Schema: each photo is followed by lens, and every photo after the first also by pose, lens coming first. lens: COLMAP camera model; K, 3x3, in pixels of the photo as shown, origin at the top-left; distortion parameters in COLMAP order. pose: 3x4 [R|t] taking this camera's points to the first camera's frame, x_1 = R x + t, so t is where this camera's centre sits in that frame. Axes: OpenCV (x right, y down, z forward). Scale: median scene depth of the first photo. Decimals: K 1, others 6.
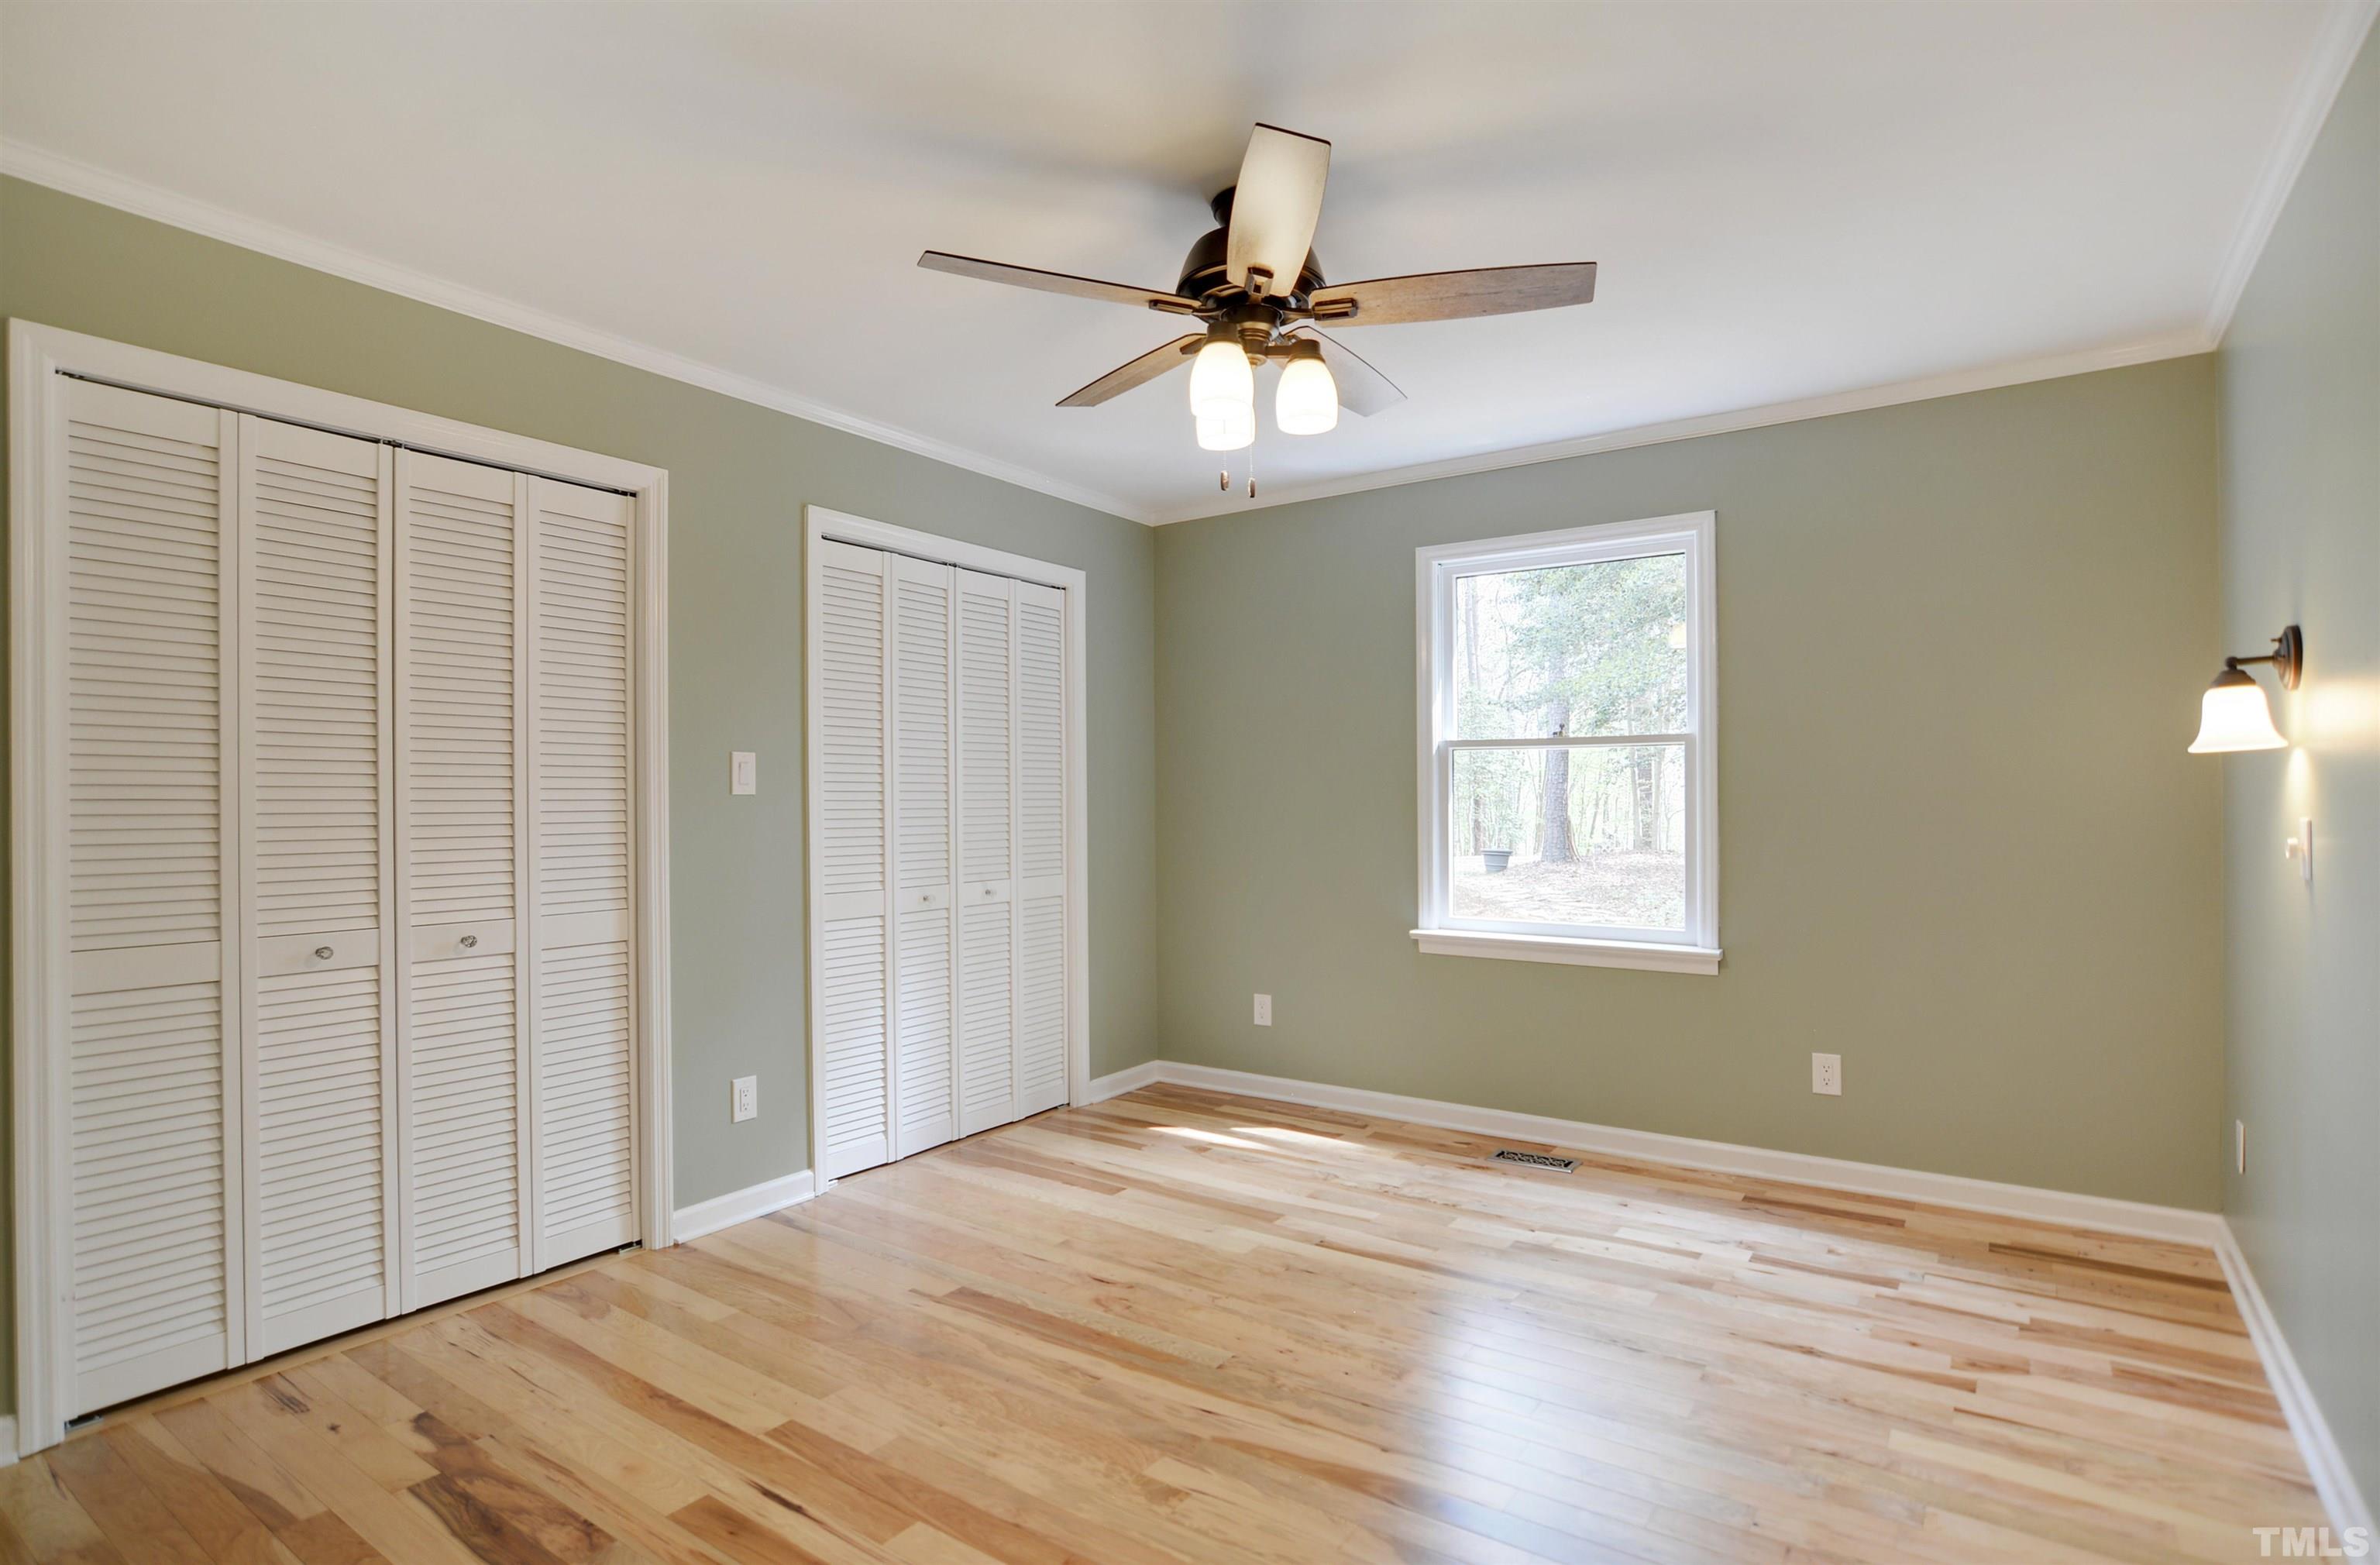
lens RADIAL K [[1194.0, 0, 1184.8], [0, 1194.0, 809.1], [0, 0, 1]] dist [-0.021498, 0.000032]
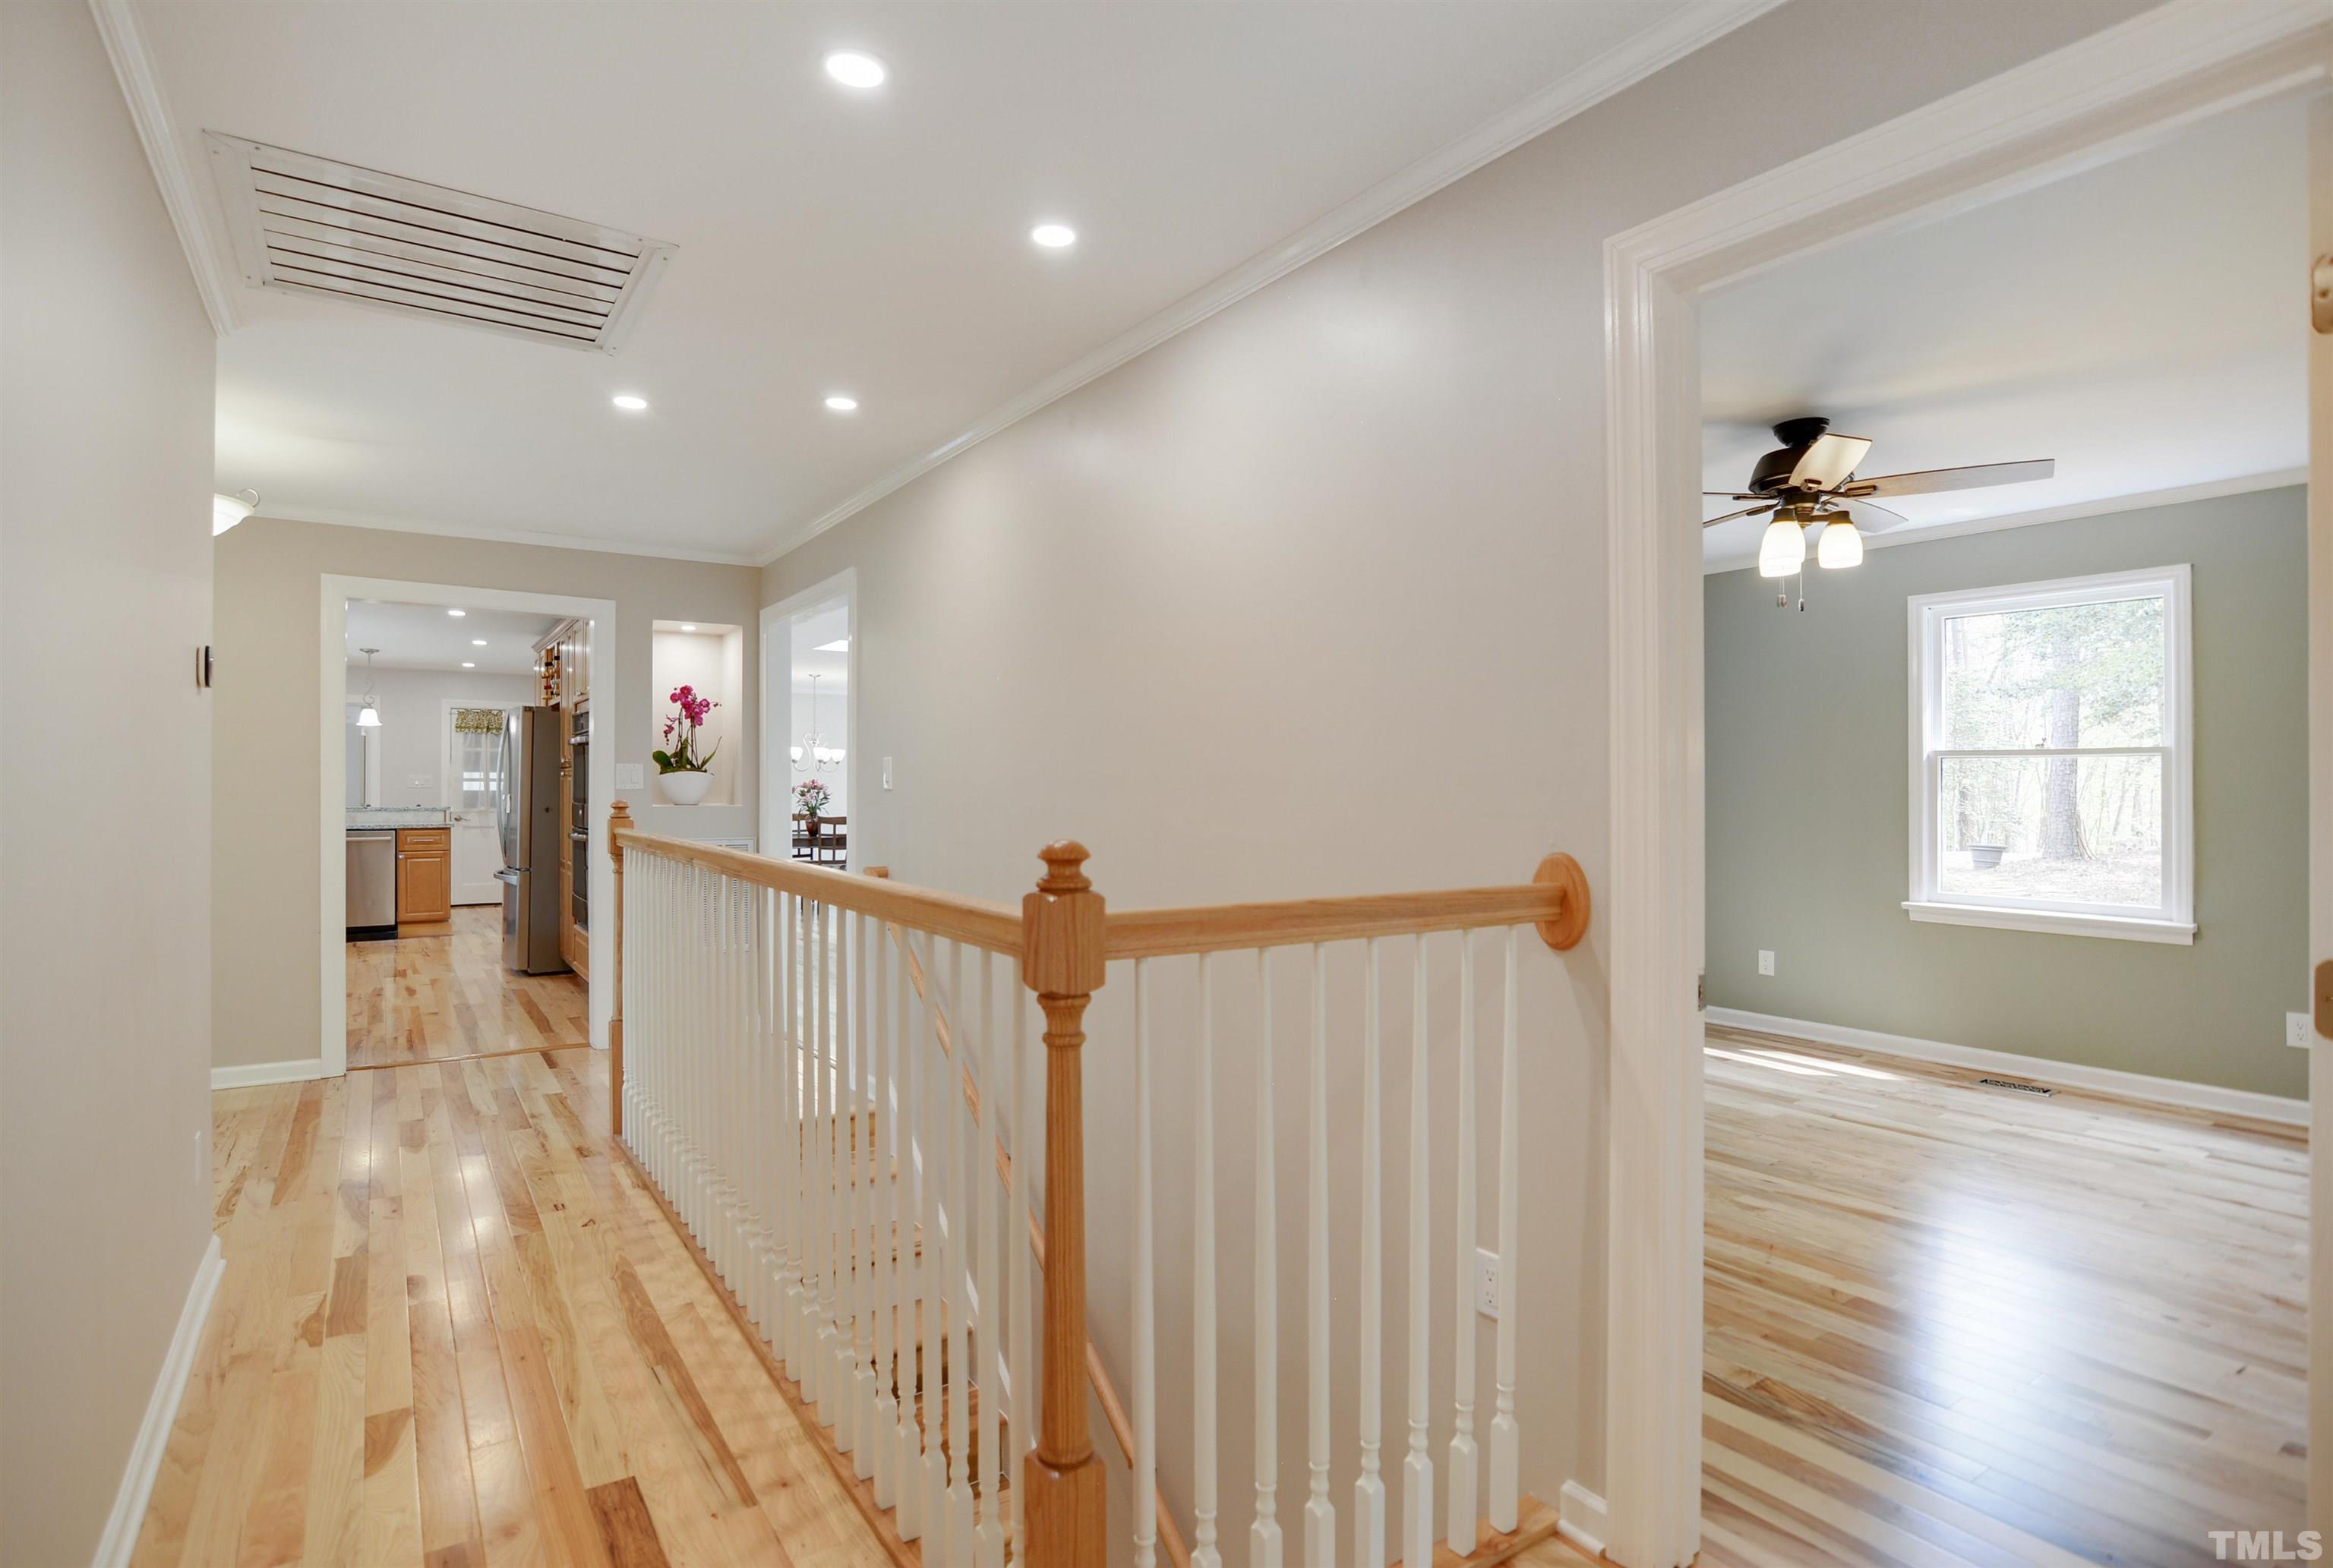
lens RADIAL K [[1168.2, 0, 1162.9], [0, 1168.2, 790.6], [0, 0, 1]] dist [-0.035665, 0.010857]
pose [[0.933316, 0.004918, -0.359022, -0.123490], [-0.006707, 0.999971, -0.003738, -0.007256], [0.358993, 0.005896, 0.933322, -0.499841]]
